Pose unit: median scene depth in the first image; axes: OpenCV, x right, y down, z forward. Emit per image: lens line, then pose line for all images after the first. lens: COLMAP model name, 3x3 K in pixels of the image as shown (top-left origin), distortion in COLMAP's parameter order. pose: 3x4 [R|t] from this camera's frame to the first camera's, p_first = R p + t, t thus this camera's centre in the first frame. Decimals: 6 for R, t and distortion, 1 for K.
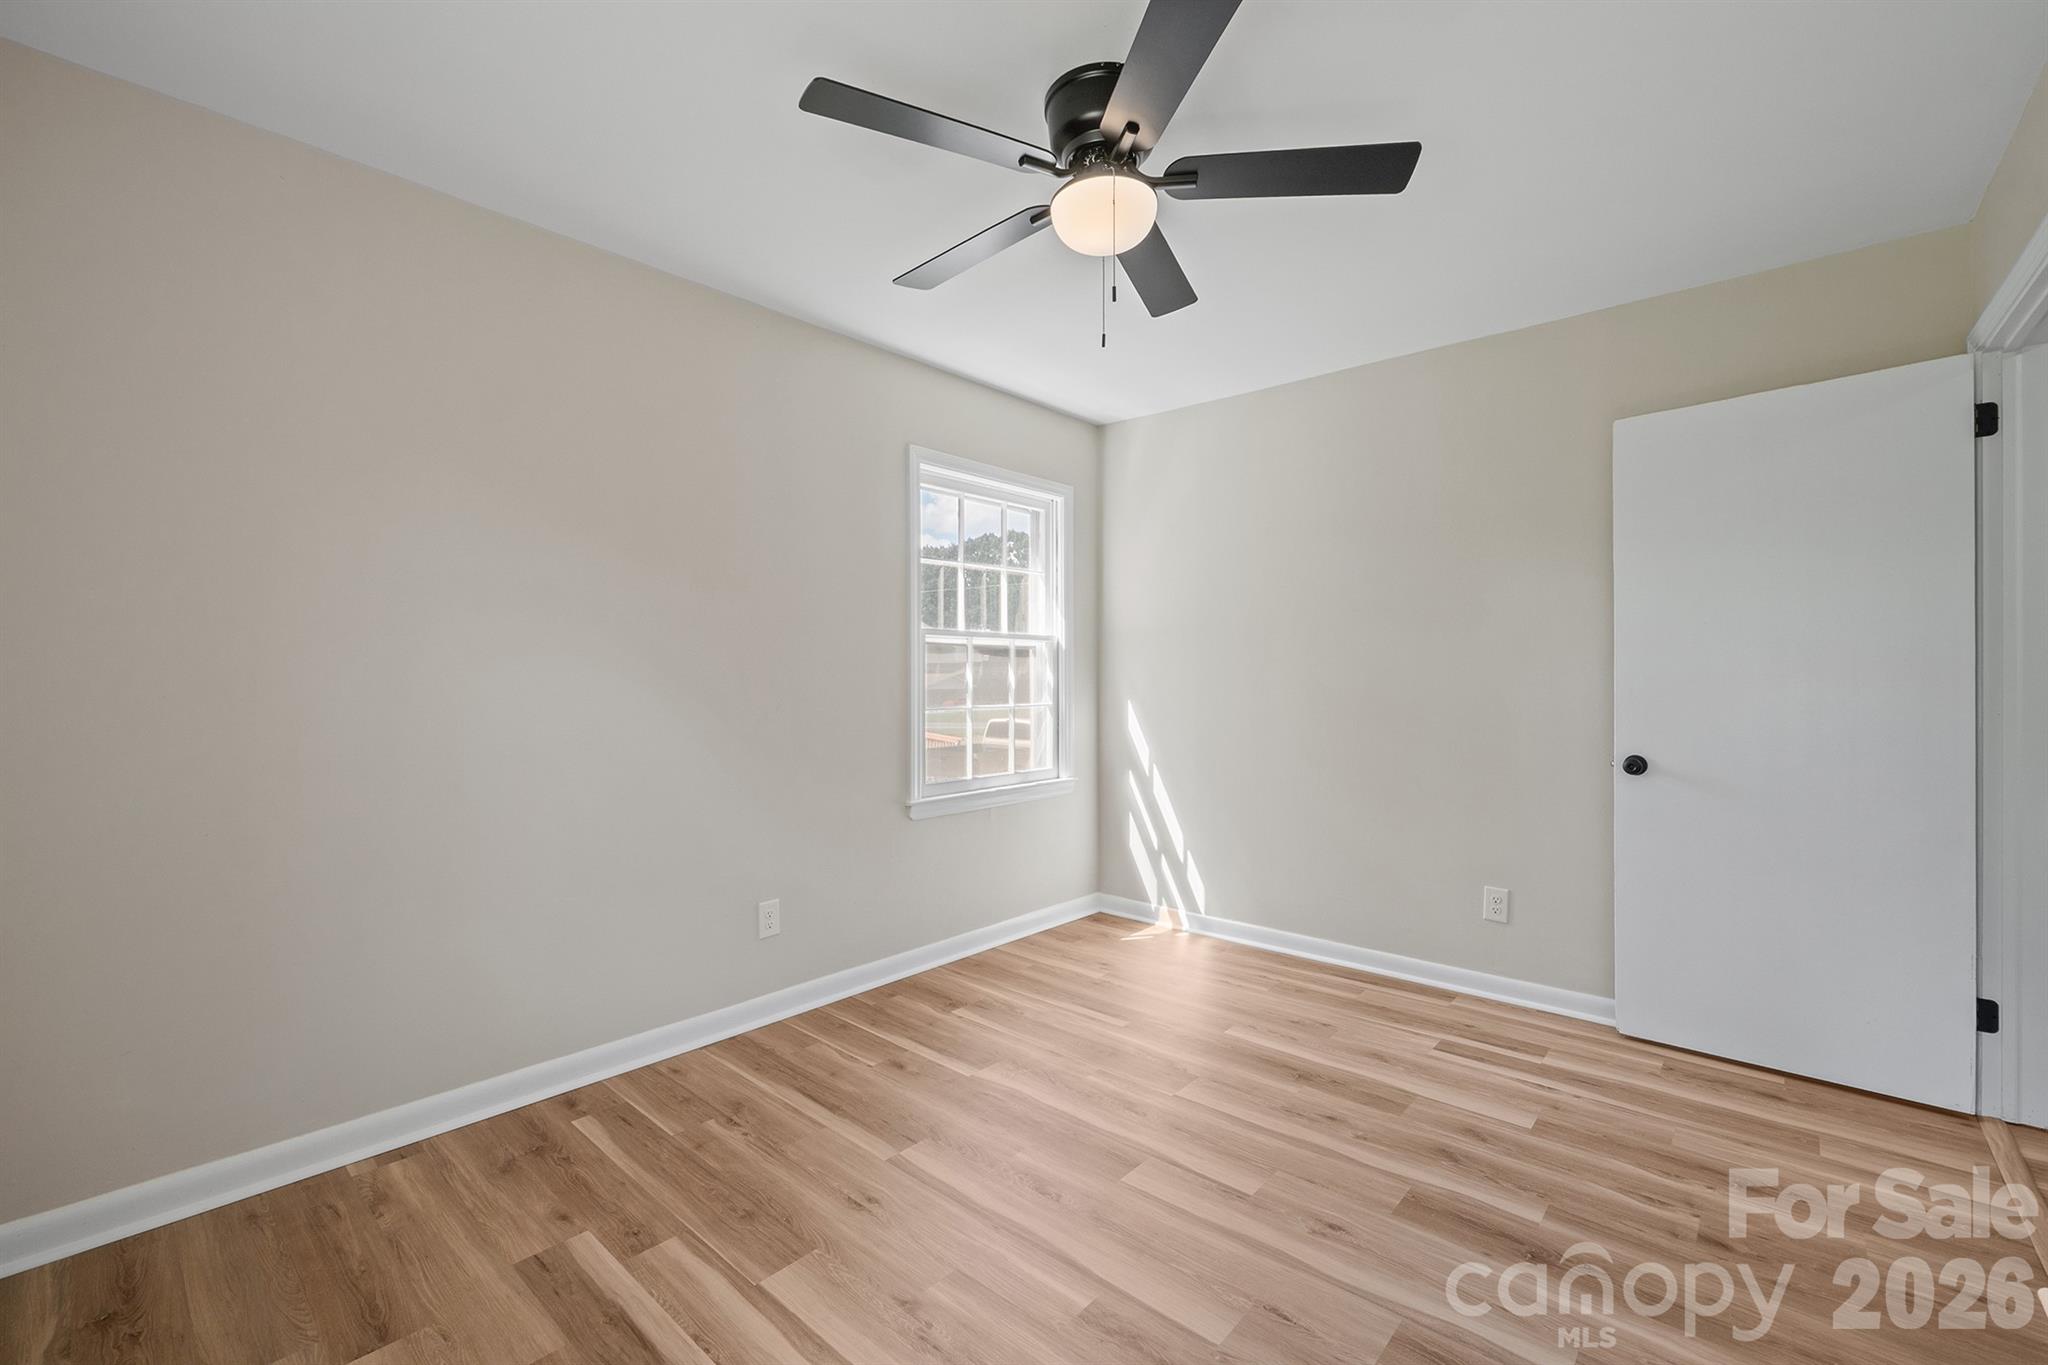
lens RADIAL K [[864.1, 0, 1018.2], [0, 864.1, 685.4], [0, 0, 1]] dist [-0.005398, -0.000375]
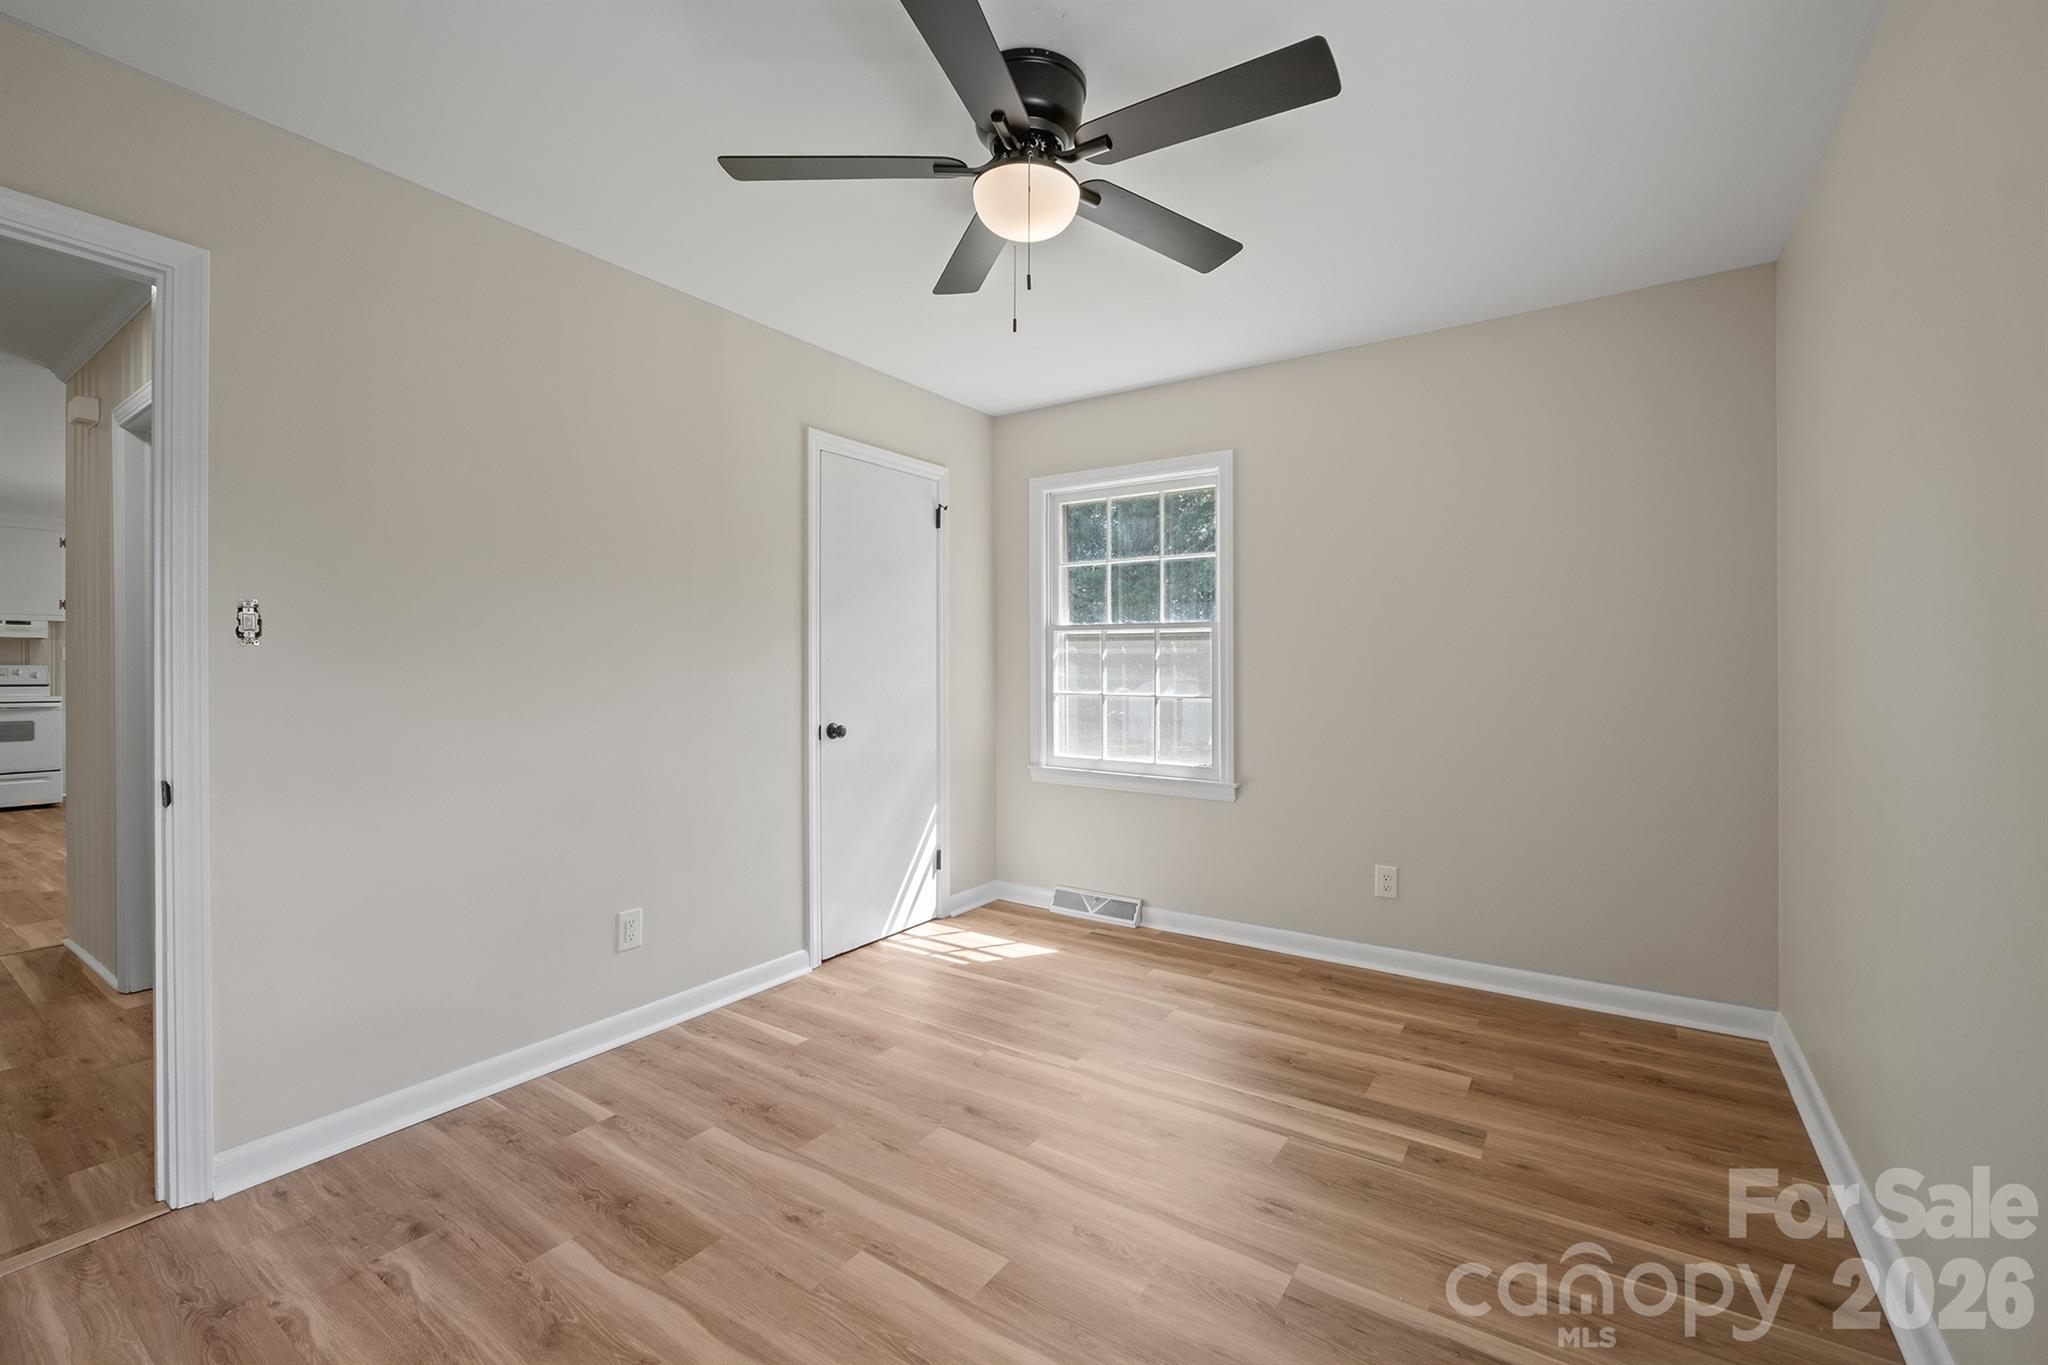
lens RADIAL K [[855.6, 0, 1031.7], [0, 855.6, 668.7], [0, 0, 1]] dist [-0.004049, -0.000319]
pose [[-0.989213, 0.001687, -0.146472, 0.180254], [-0.000177, 0.999919, 0.012709, -0.013908], [0.146482, 0.012597, -0.989133, 1.507142]]
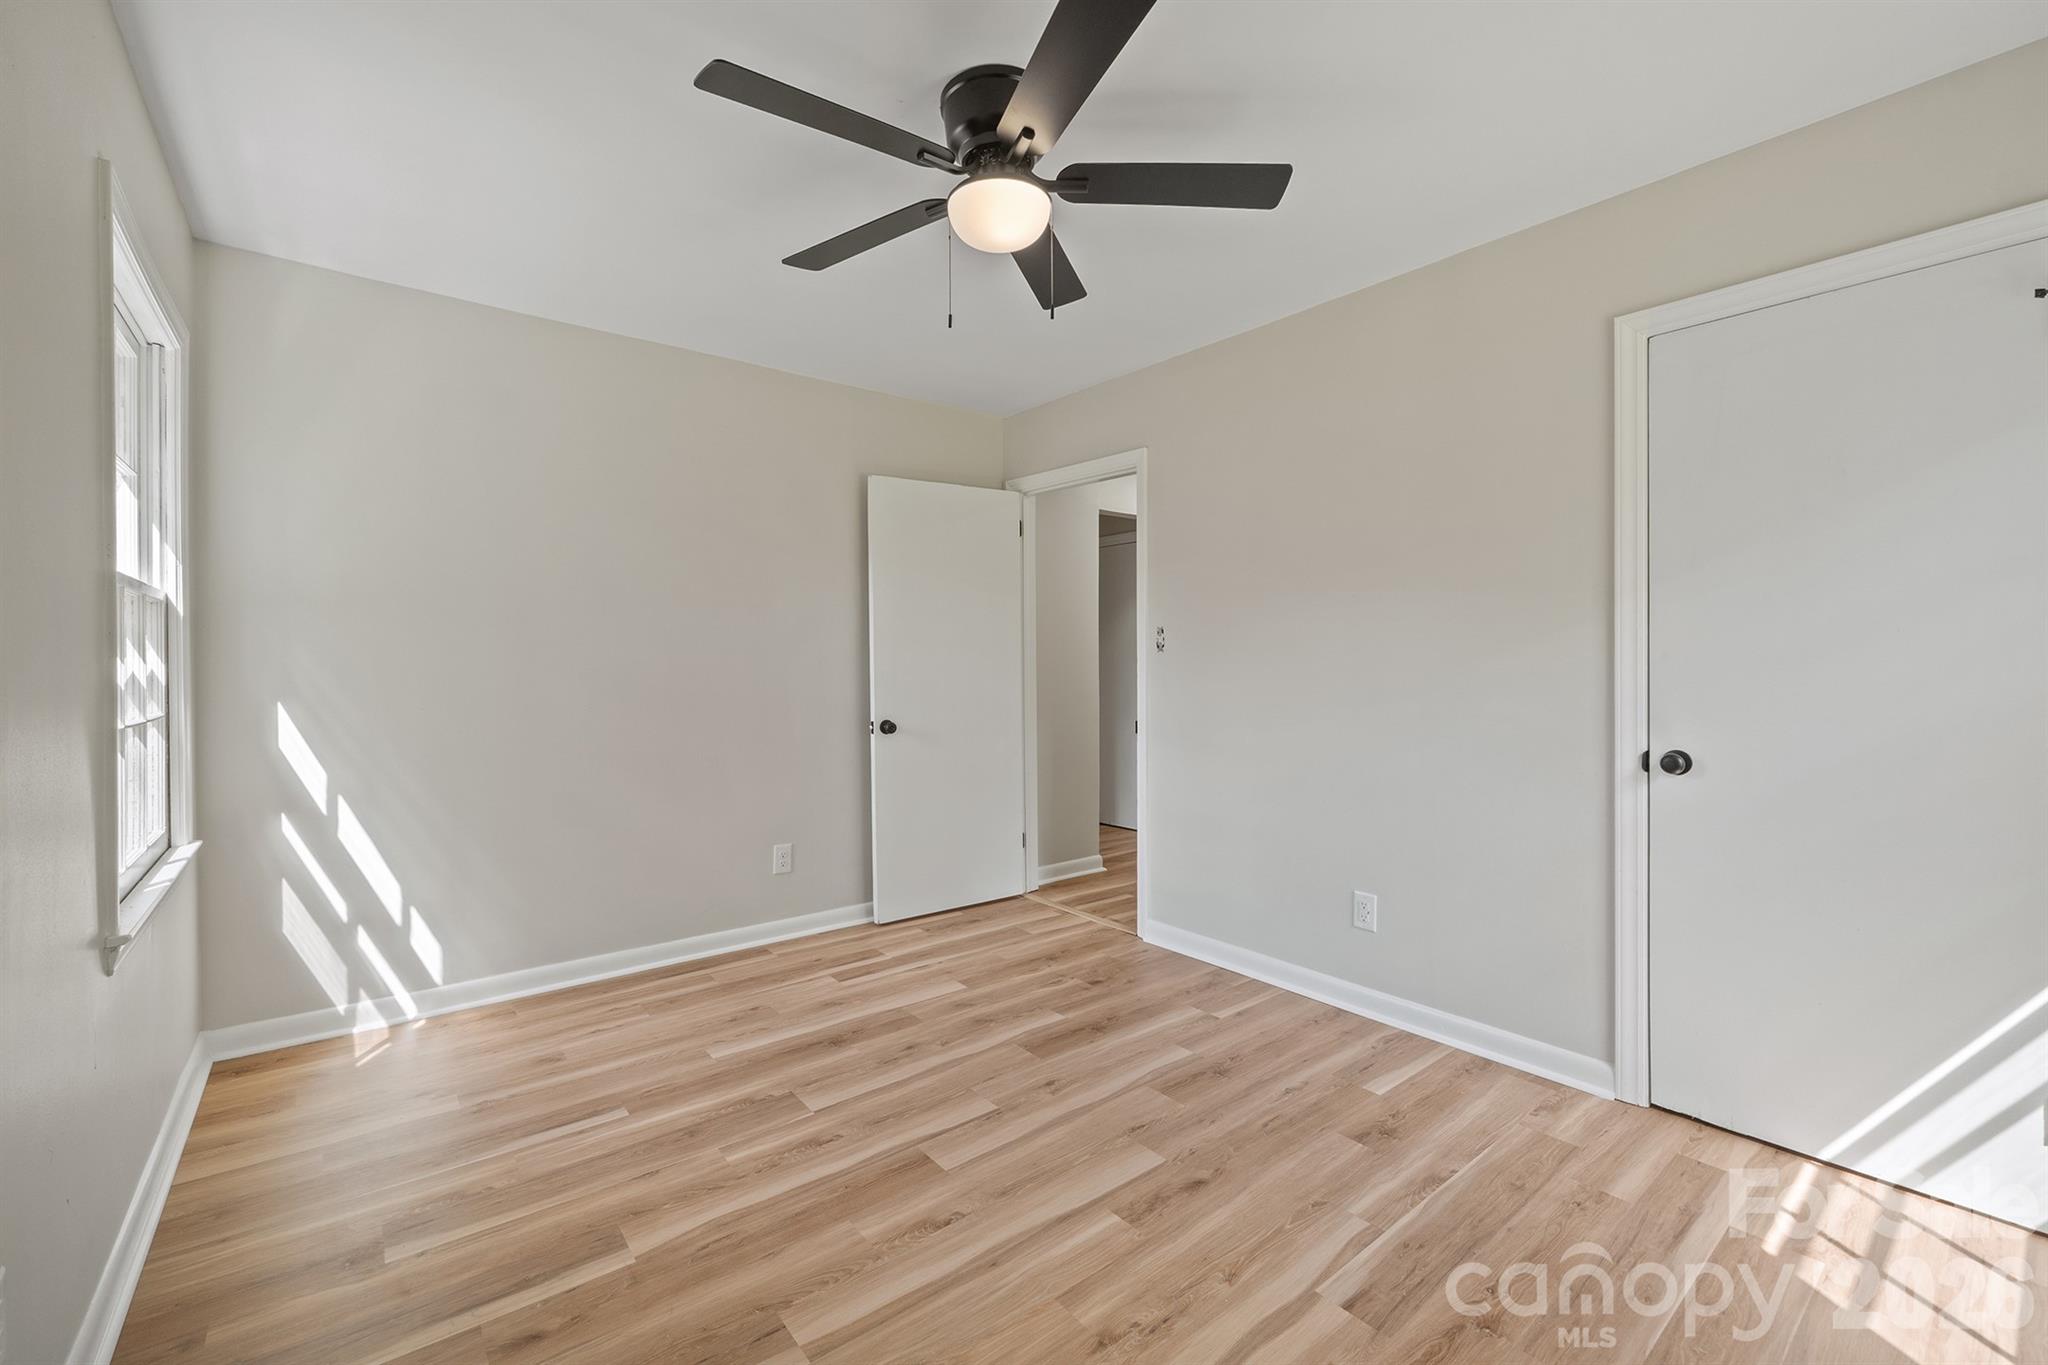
lens RADIAL K [[861.8, 0, 1033.0], [0, 861.8, 670.4], [0, 0, 1]] dist [-0.003220, -0.000184]
pose [[0.154381, -0.007980, 0.987979, -0.693727], [0.012167, 0.999907, 0.006175, -0.005422], [-0.987937, 0.011067, 0.154463, 0.613132]]
